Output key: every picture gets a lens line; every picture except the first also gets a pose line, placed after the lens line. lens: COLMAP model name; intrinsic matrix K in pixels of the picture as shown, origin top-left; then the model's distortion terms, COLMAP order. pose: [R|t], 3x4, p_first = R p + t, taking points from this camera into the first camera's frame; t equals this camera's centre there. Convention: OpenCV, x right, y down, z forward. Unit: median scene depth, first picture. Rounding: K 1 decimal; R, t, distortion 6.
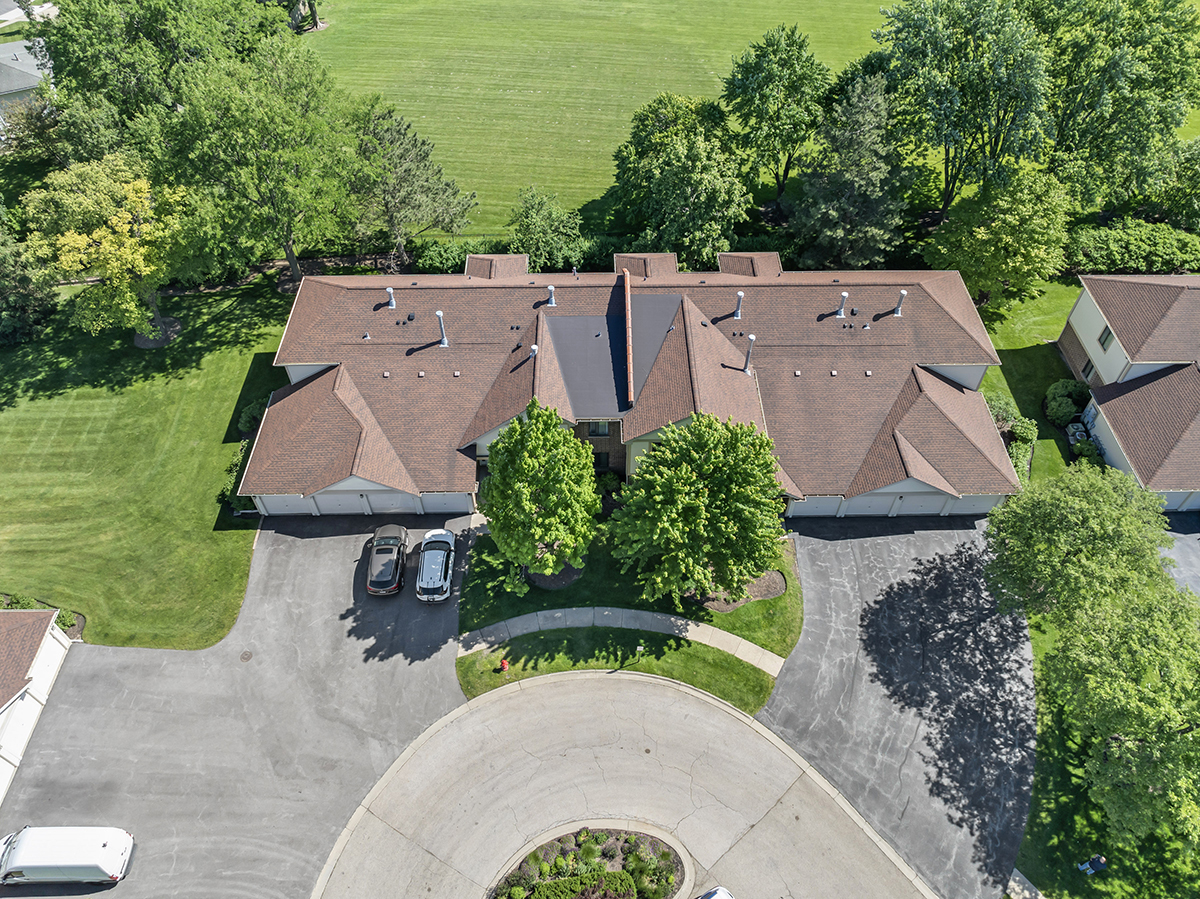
lens RADIAL K [[862.1, 0, 602.6], [0, 862.1, 433.2], [0, 0, 1]] dist [-0.005869, -0.060270]
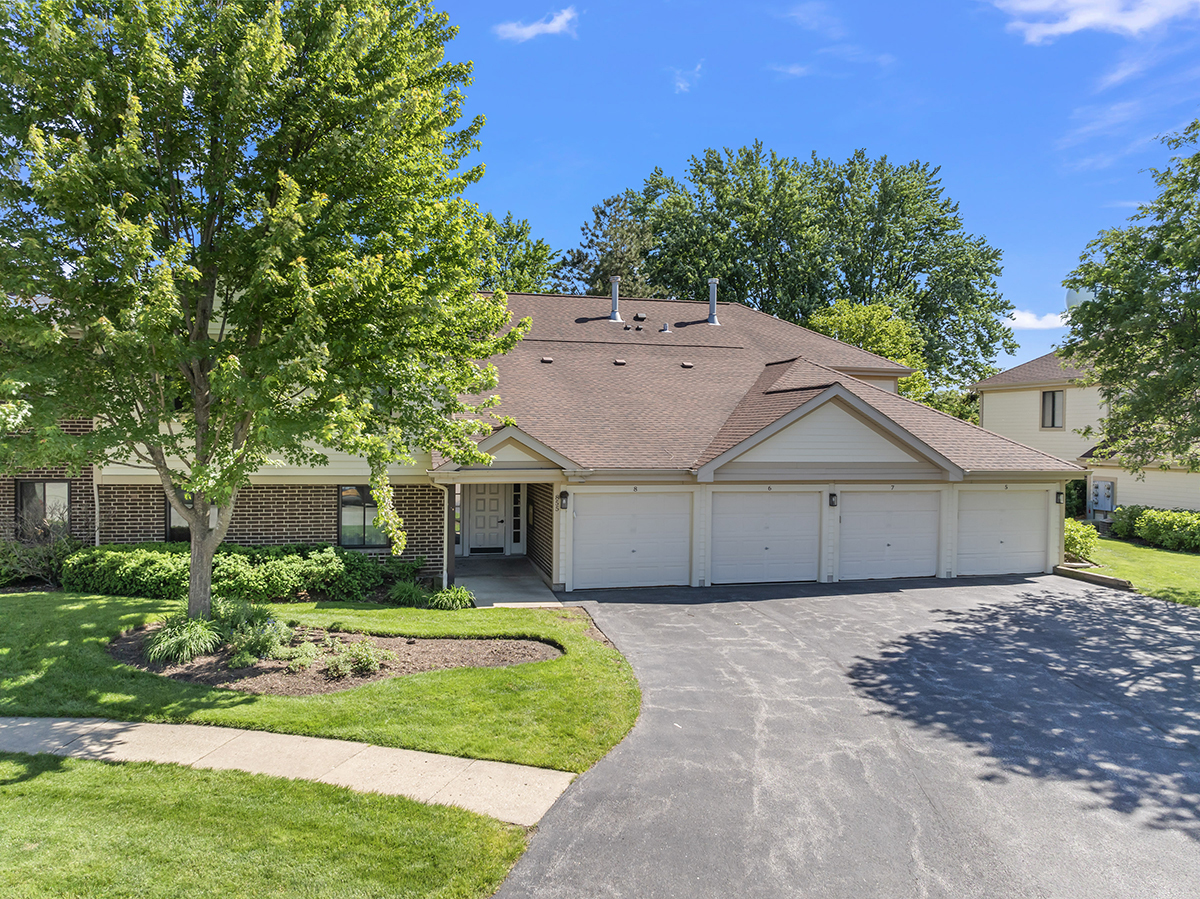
lens RADIAL K [[862.1, 0, 602.6], [0, 862.1, 433.2], [0, 0, 1]] dist [-0.005869, -0.060270]
pose [[0.975965, 0.012841, 0.217547, 0.151201], [0.153476, 0.668209, -0.727971, 0.308295], [-0.154715, 0.743863, 0.650178, 0.705901]]
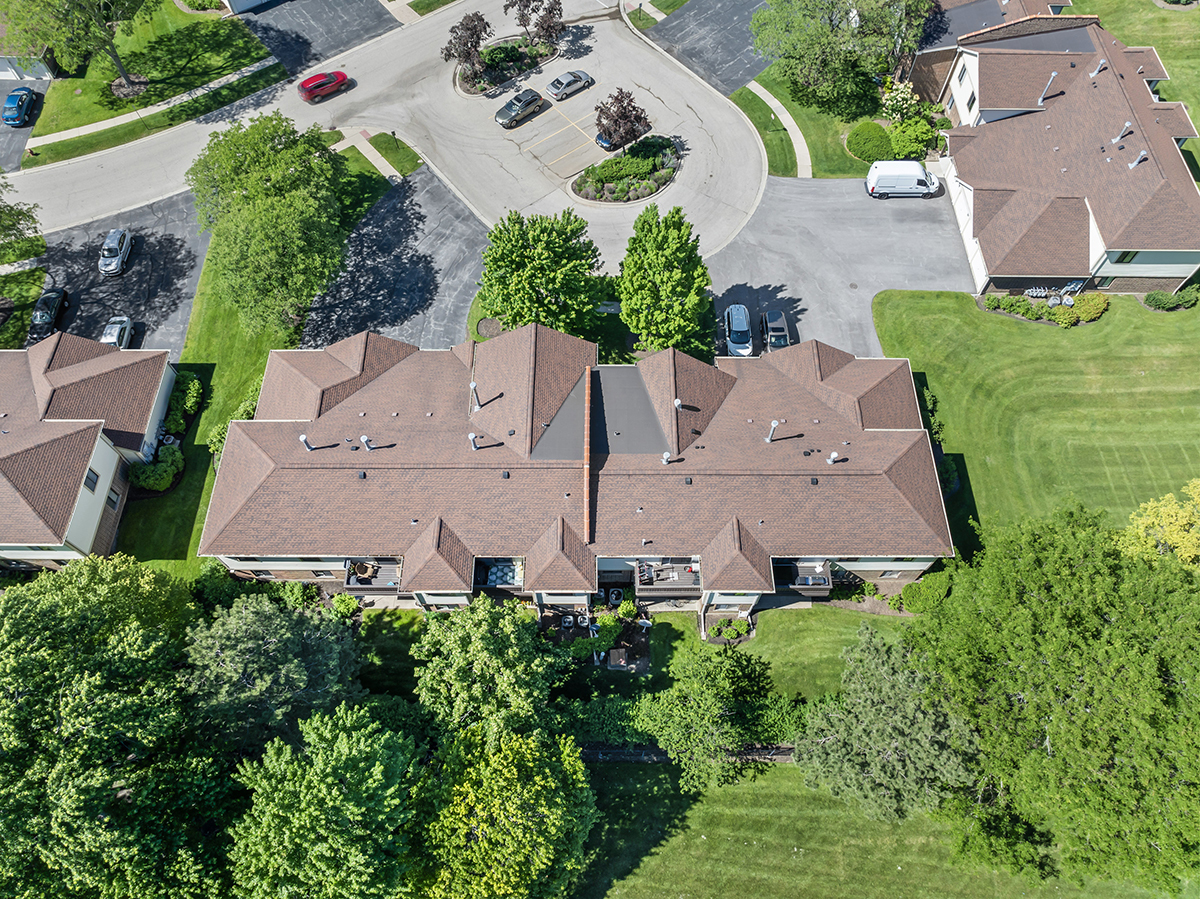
lens RADIAL K [[862.1, 0, 602.6], [0, 862.1, 433.2], [0, 0, 1]] dist [-0.005869, -0.060270]
pose [[-0.999809, -0.019358, 0.002526, 0.009749], [0.008354, -0.307308, 0.951574, -1.074125], [-0.017645, 0.951413, 0.307411, 0.683443]]
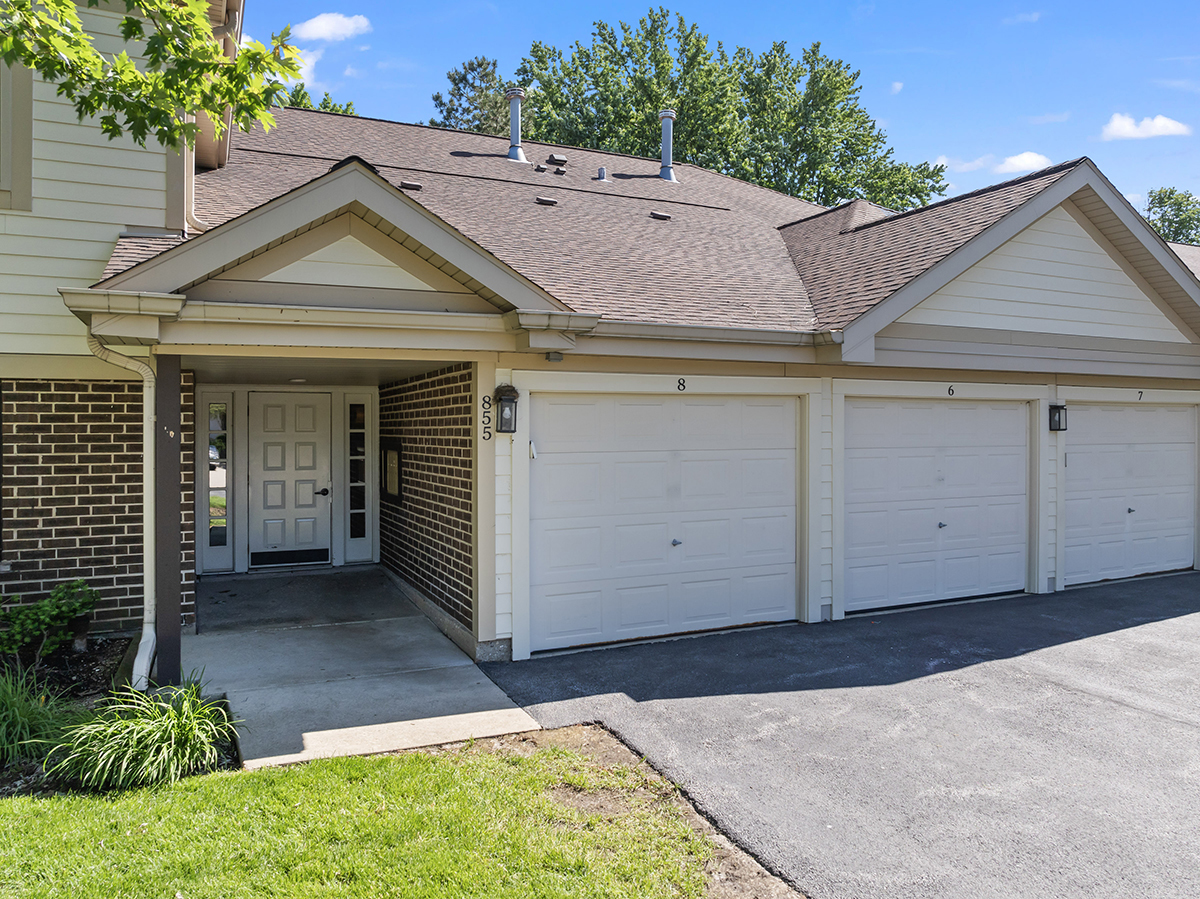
lens RADIAL K [[841.7, 0, 604.0], [0, 841.7, 435.8], [0, 0, 1]] dist [-0.004401, -0.112138]
pose [[0.908412, -0.000335, 0.418076, 0.174376], [0.311592, 0.667272, -0.676505, 0.156902], [-0.278743, 0.744814, 0.606262, 0.883683]]
